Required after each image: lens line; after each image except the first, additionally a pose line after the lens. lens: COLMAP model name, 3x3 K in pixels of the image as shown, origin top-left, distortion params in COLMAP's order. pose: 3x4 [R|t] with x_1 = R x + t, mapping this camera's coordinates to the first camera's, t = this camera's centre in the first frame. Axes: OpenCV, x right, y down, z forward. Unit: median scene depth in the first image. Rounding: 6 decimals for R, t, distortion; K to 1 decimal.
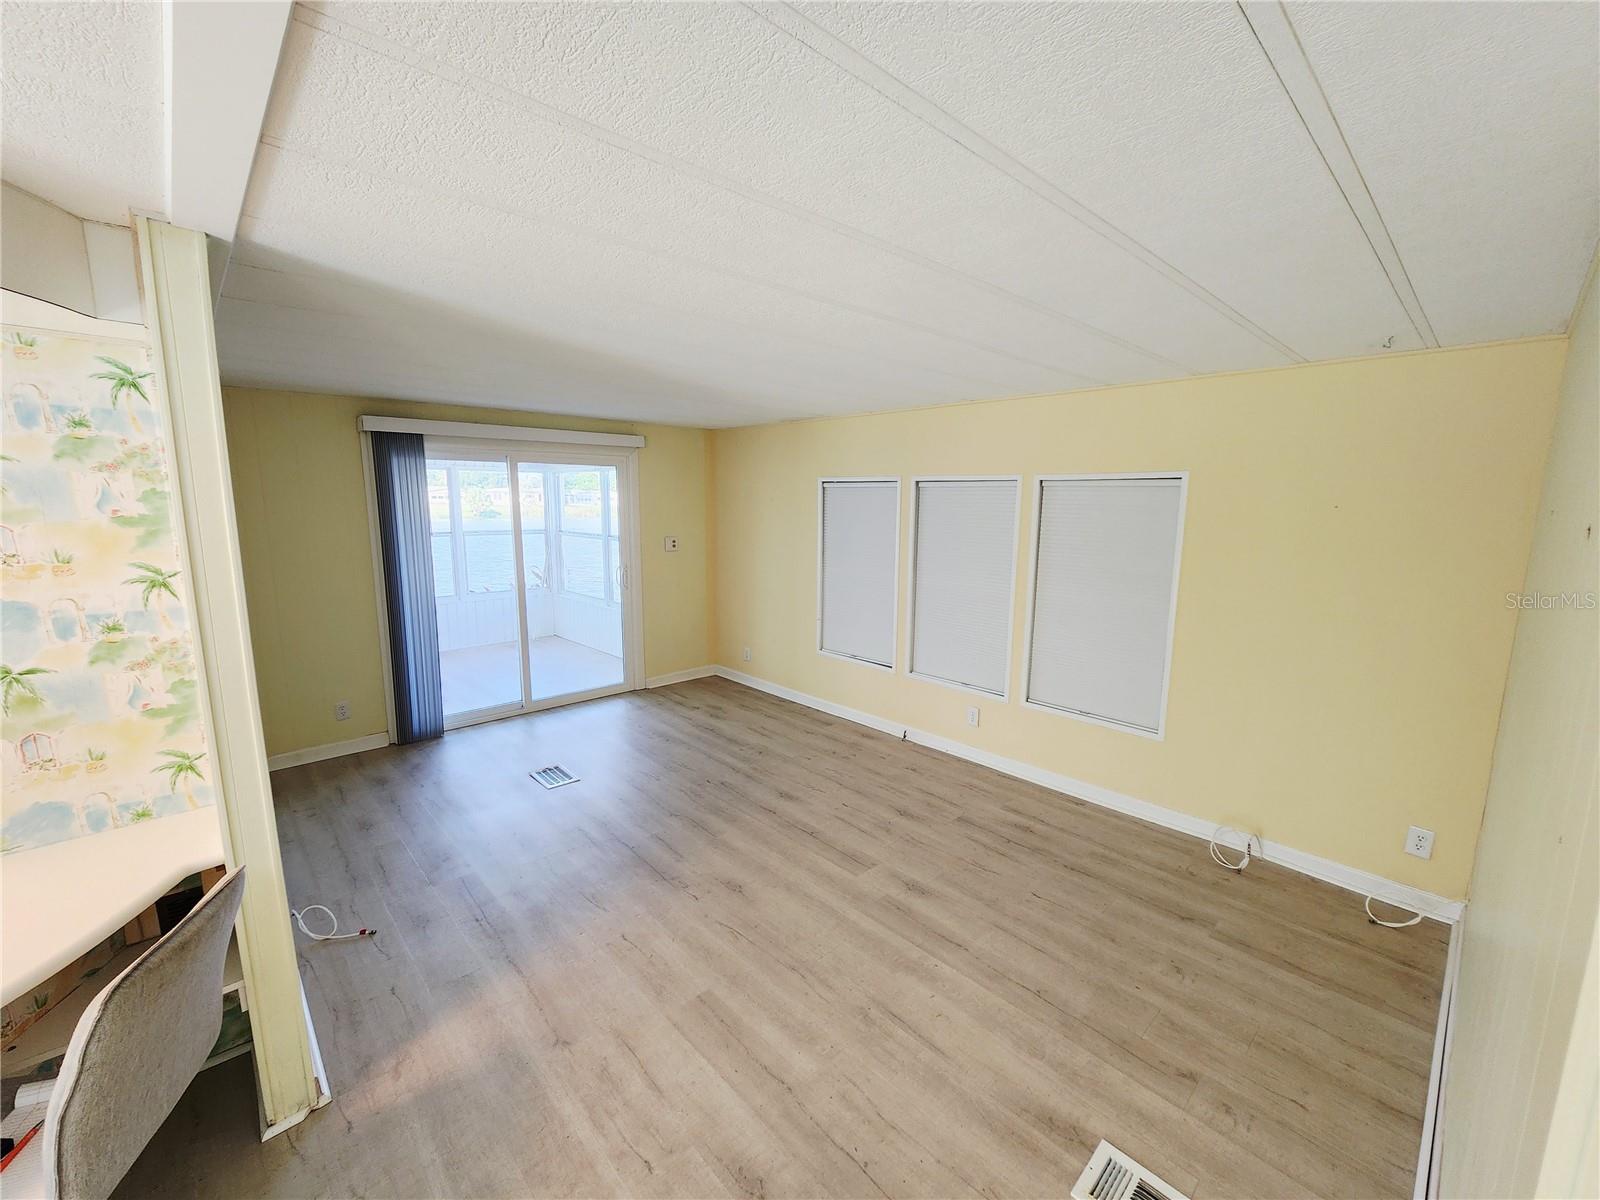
lens RADIAL K [[656.4, 0, 801.4], [0, 656.4, 595.9], [0, 0, 1]] dist [-0.000084, 0.000760]
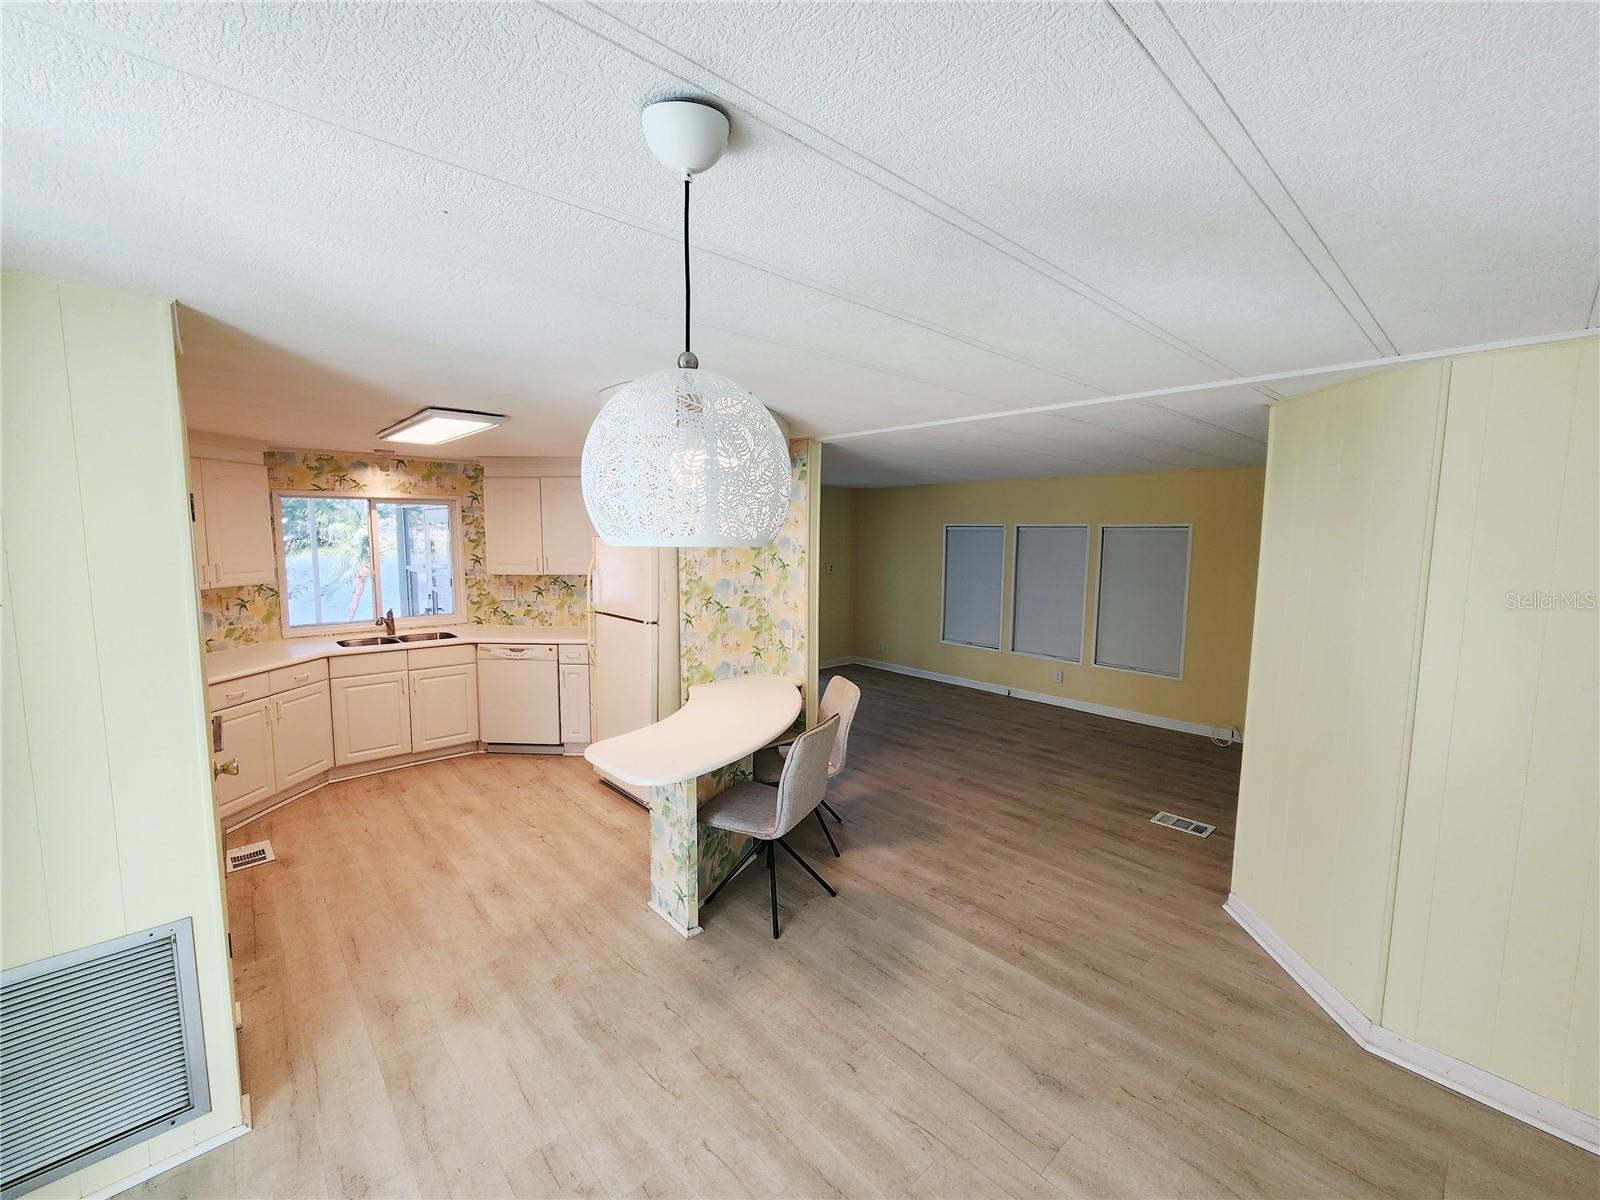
lens RADIAL K [[656.4, 0, 798.3], [0, 656.4, 600.1], [0, 0, 1]] dist [-0.000084, 0.000760]
pose [[0.999845, -0.000040, -0.017599, -0.483062], [-0.000863, 0.998683, -0.051301, 0.122127], [0.017578, 0.051308, 0.998528, -0.848465]]
